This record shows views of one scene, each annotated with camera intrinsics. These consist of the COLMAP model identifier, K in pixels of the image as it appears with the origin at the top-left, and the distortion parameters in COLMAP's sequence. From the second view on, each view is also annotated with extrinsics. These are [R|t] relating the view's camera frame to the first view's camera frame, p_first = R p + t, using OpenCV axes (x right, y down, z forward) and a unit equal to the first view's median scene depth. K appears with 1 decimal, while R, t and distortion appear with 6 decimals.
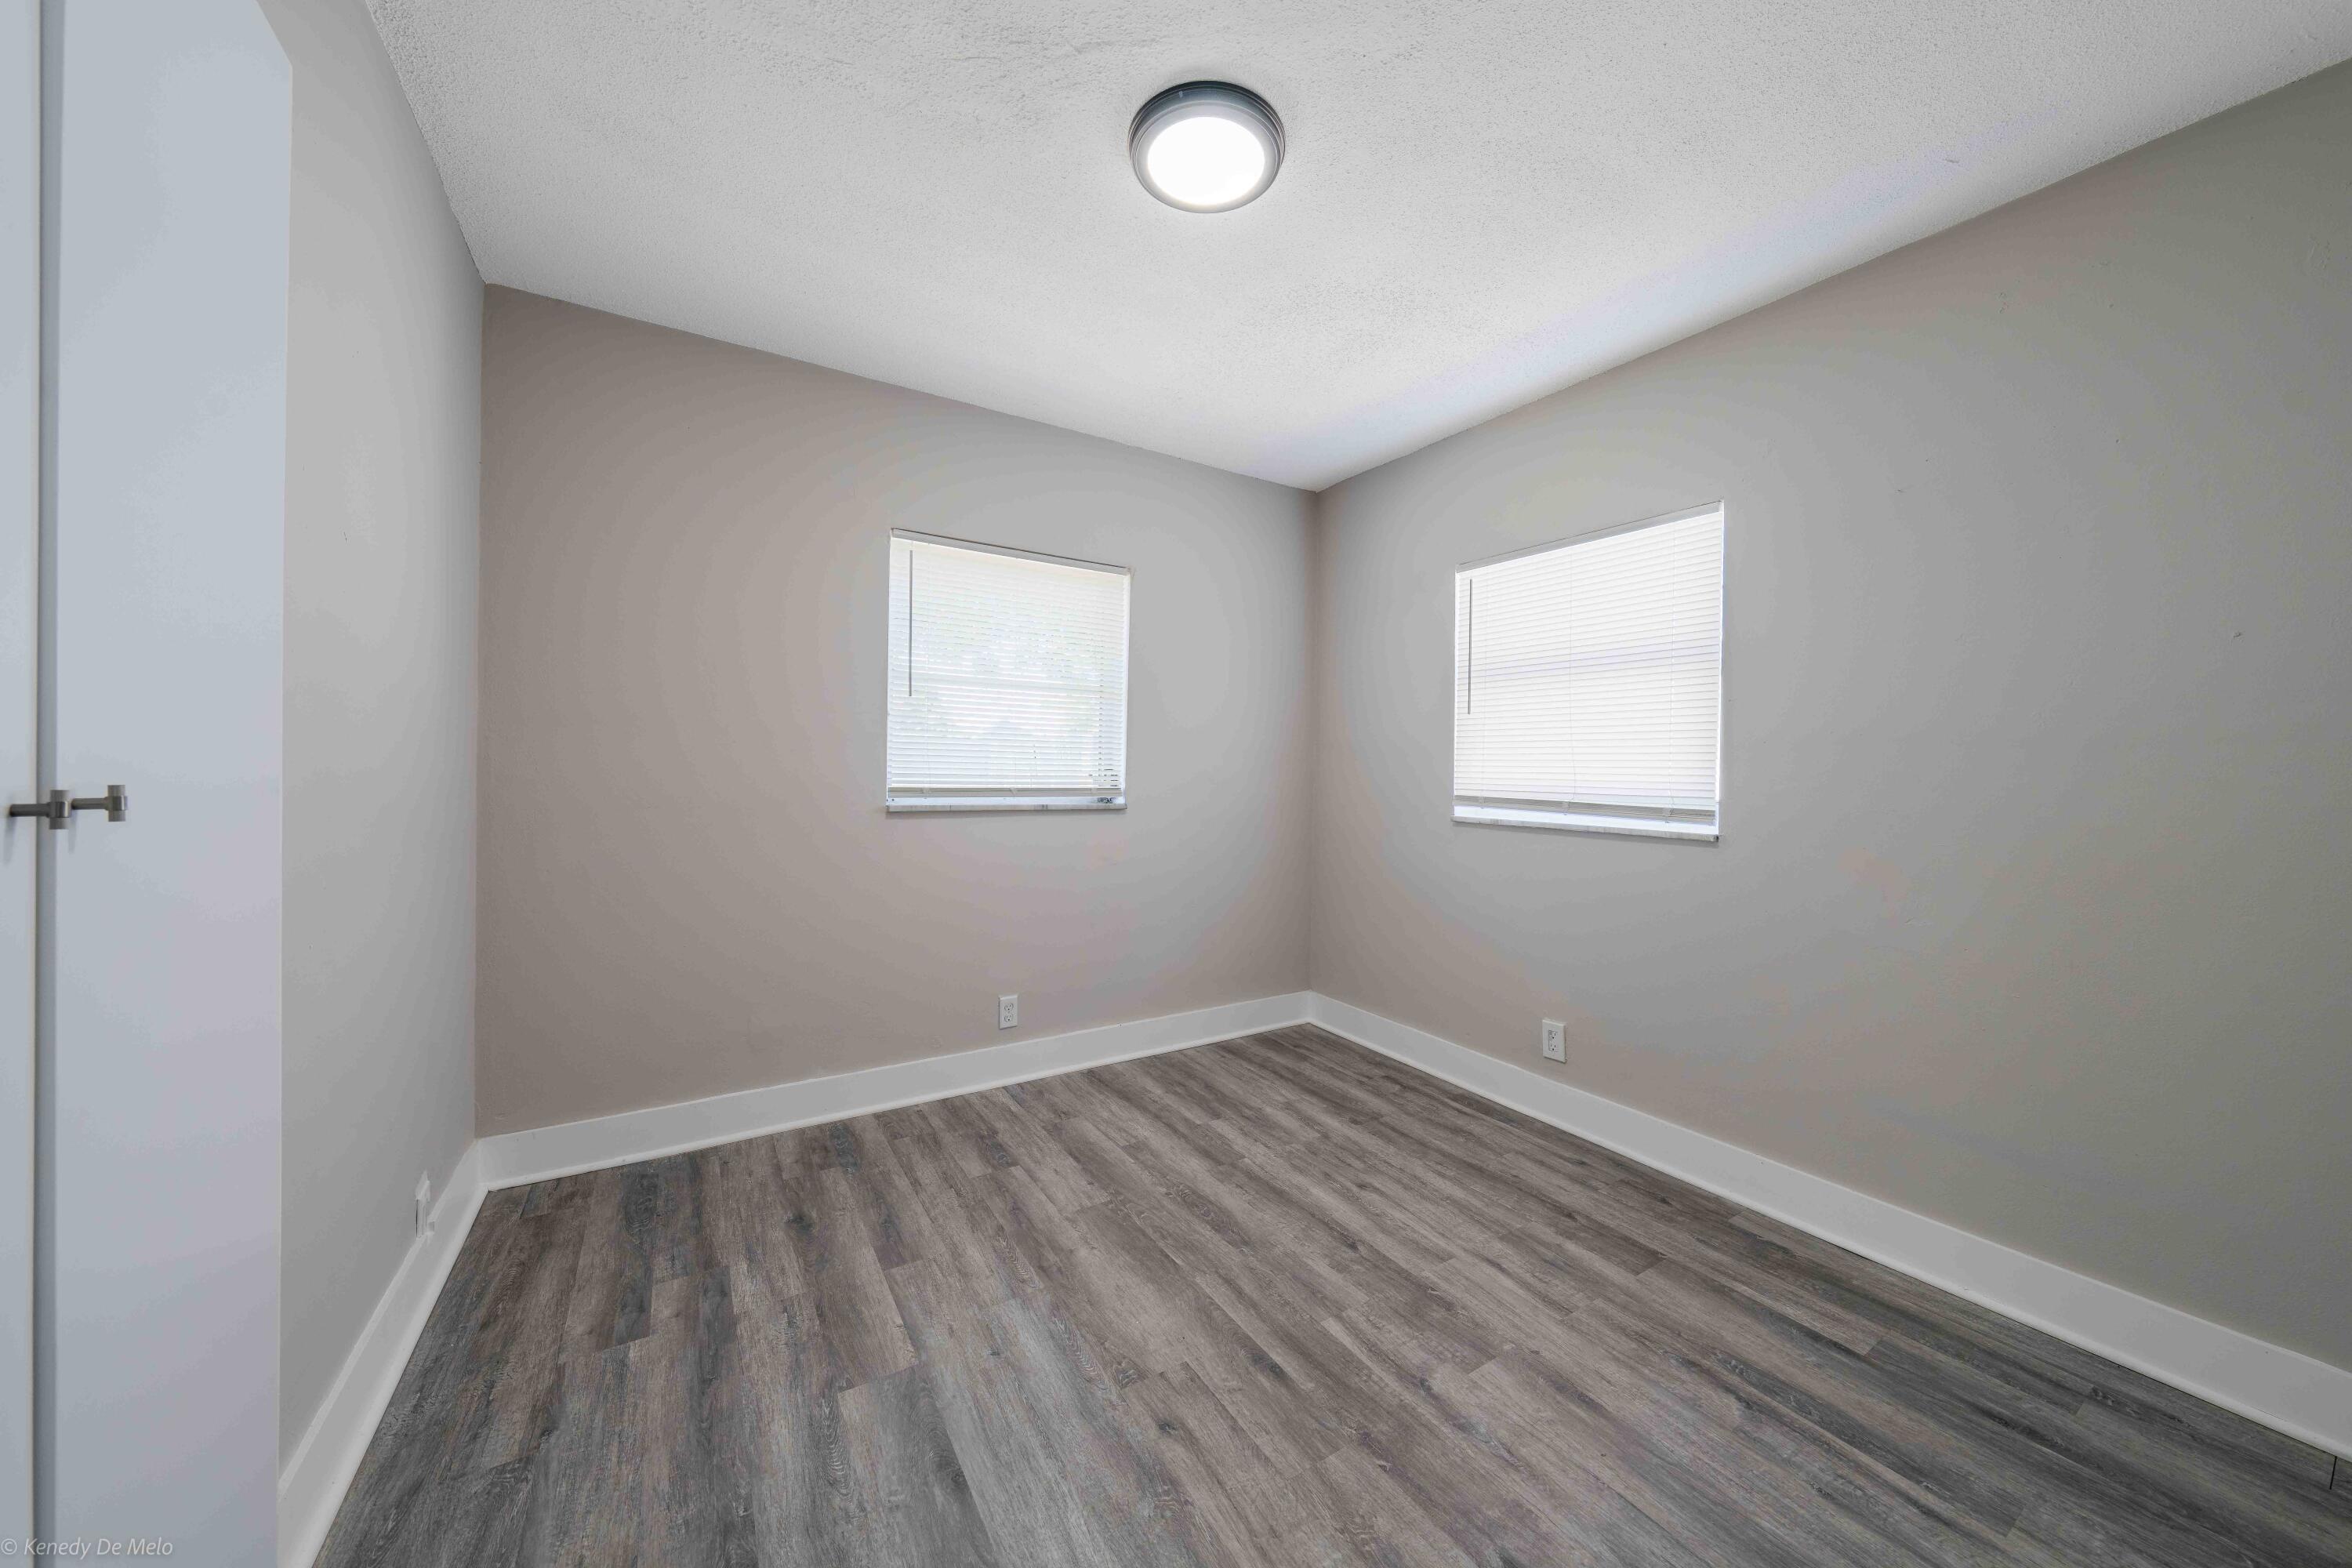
lens RADIAL K [[799.1, 0, 1185.9], [0, 799.1, 773.0], [0, 0, 1]] dist [-0.001895, 0.000027]
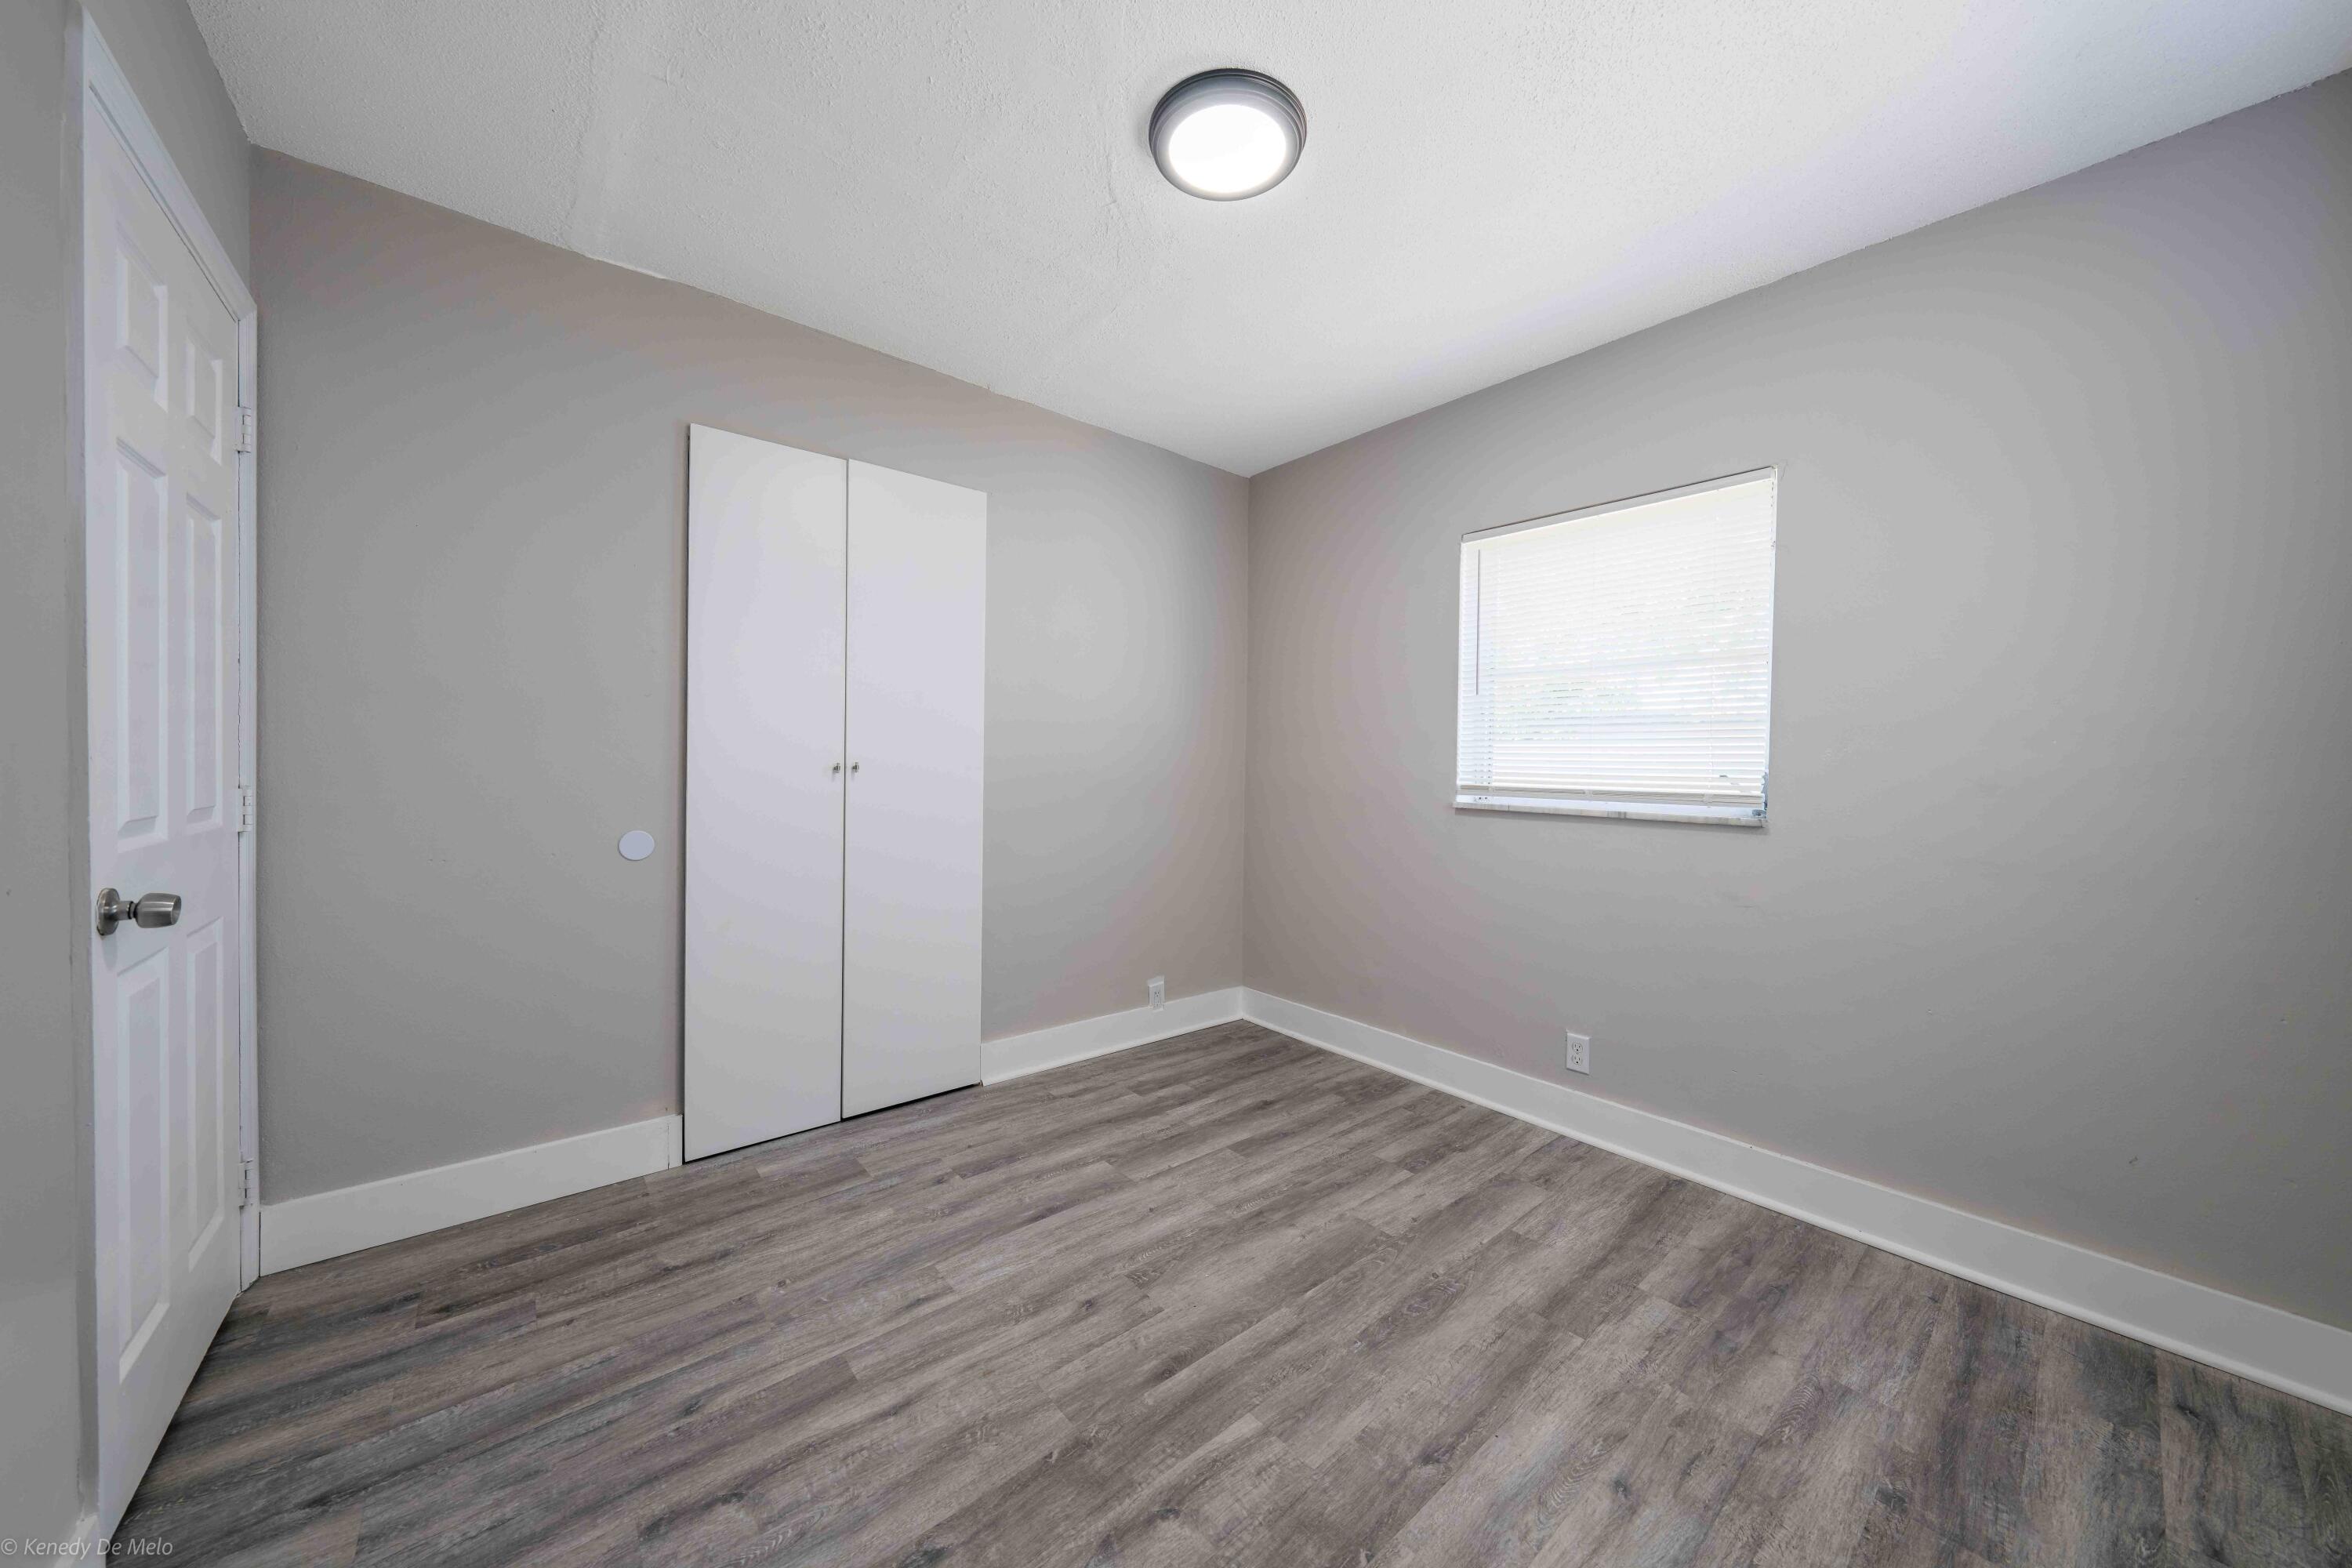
lens RADIAL K [[799.1, 0, 1174.4], [0, 799.1, 770.3], [0, 0, 1]] dist [-0.001895, 0.000027]
pose [[0.140562, -0.000431, -0.990072, 0.869714], [-0.018652, 0.999821, -0.003083, 0.011821], [0.989896, 0.018900, 0.140528, 0.692868]]
